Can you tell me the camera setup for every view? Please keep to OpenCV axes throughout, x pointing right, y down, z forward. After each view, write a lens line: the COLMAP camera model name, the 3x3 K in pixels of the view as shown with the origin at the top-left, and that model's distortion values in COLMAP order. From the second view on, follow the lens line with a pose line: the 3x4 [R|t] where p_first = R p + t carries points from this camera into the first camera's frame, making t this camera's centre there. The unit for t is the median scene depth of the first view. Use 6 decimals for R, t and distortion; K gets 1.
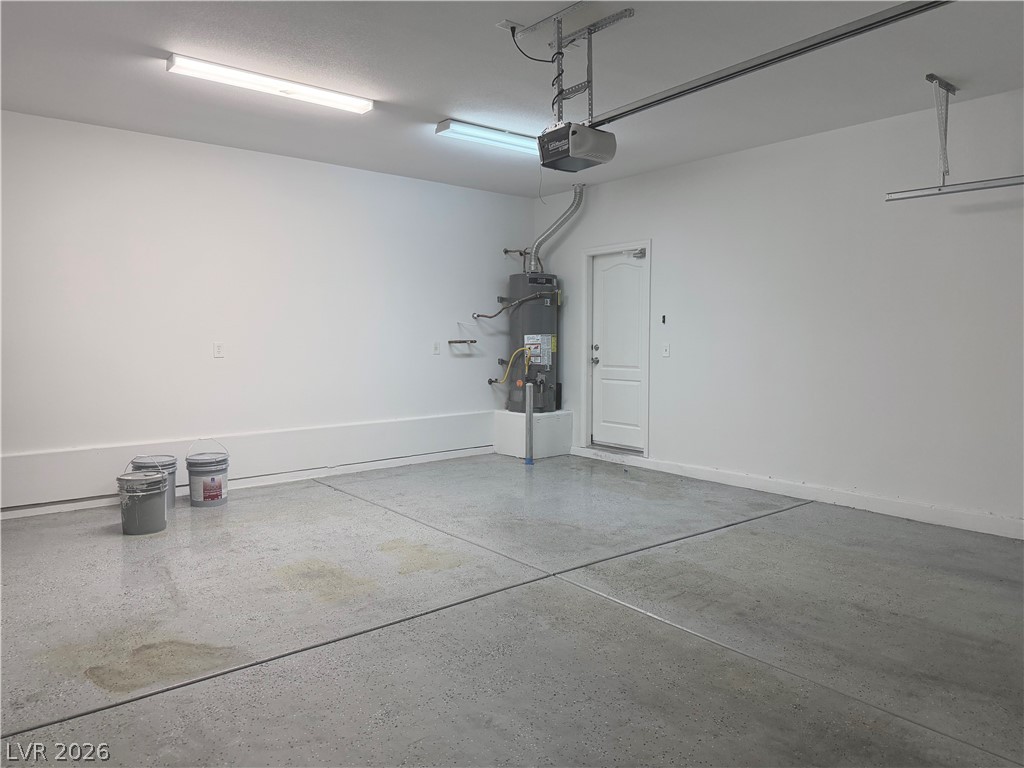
lens RADIAL K [[729.1, 0, 510.6], [0, 729.1, 383.4], [0, 0, 1]] dist [0.037089, -0.054734]
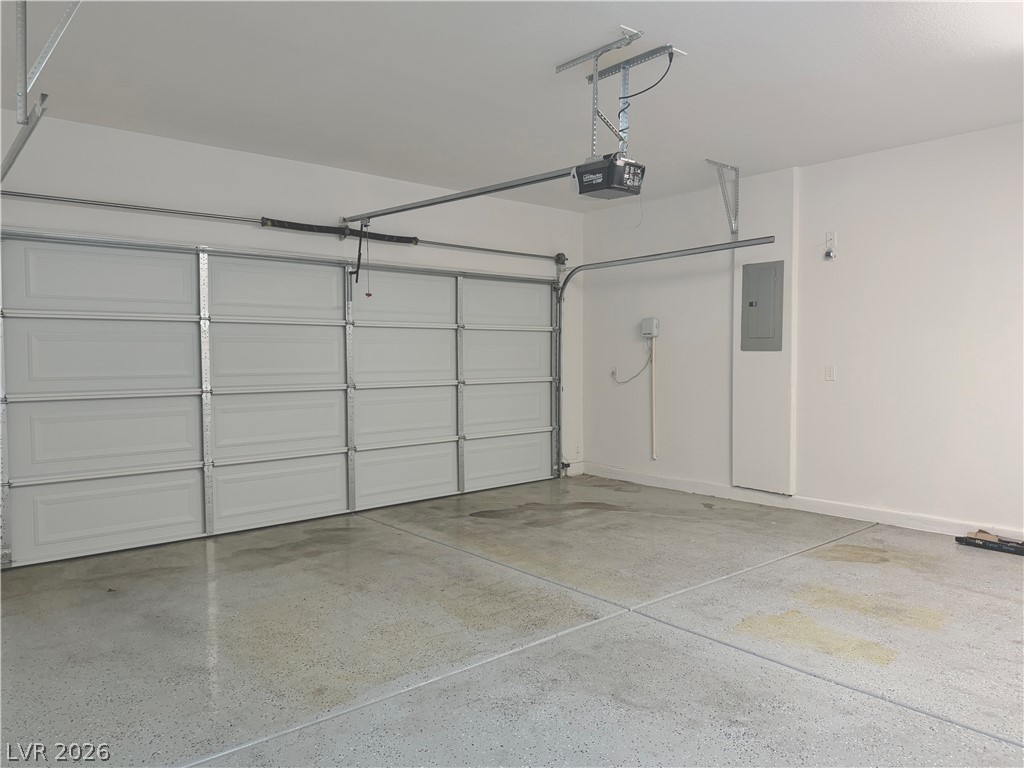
lens RADIAL K [[729.1, 0, 512.4], [0, 729.1, 382.0], [0, 0, 1]] dist [0.037089, -0.054734]
pose [[-0.999872, 0.007366, -0.014175, 0.244110], [0.005856, 0.994581, 0.103802, -0.140879], [0.014863, 0.103706, -0.994497, 2.099442]]
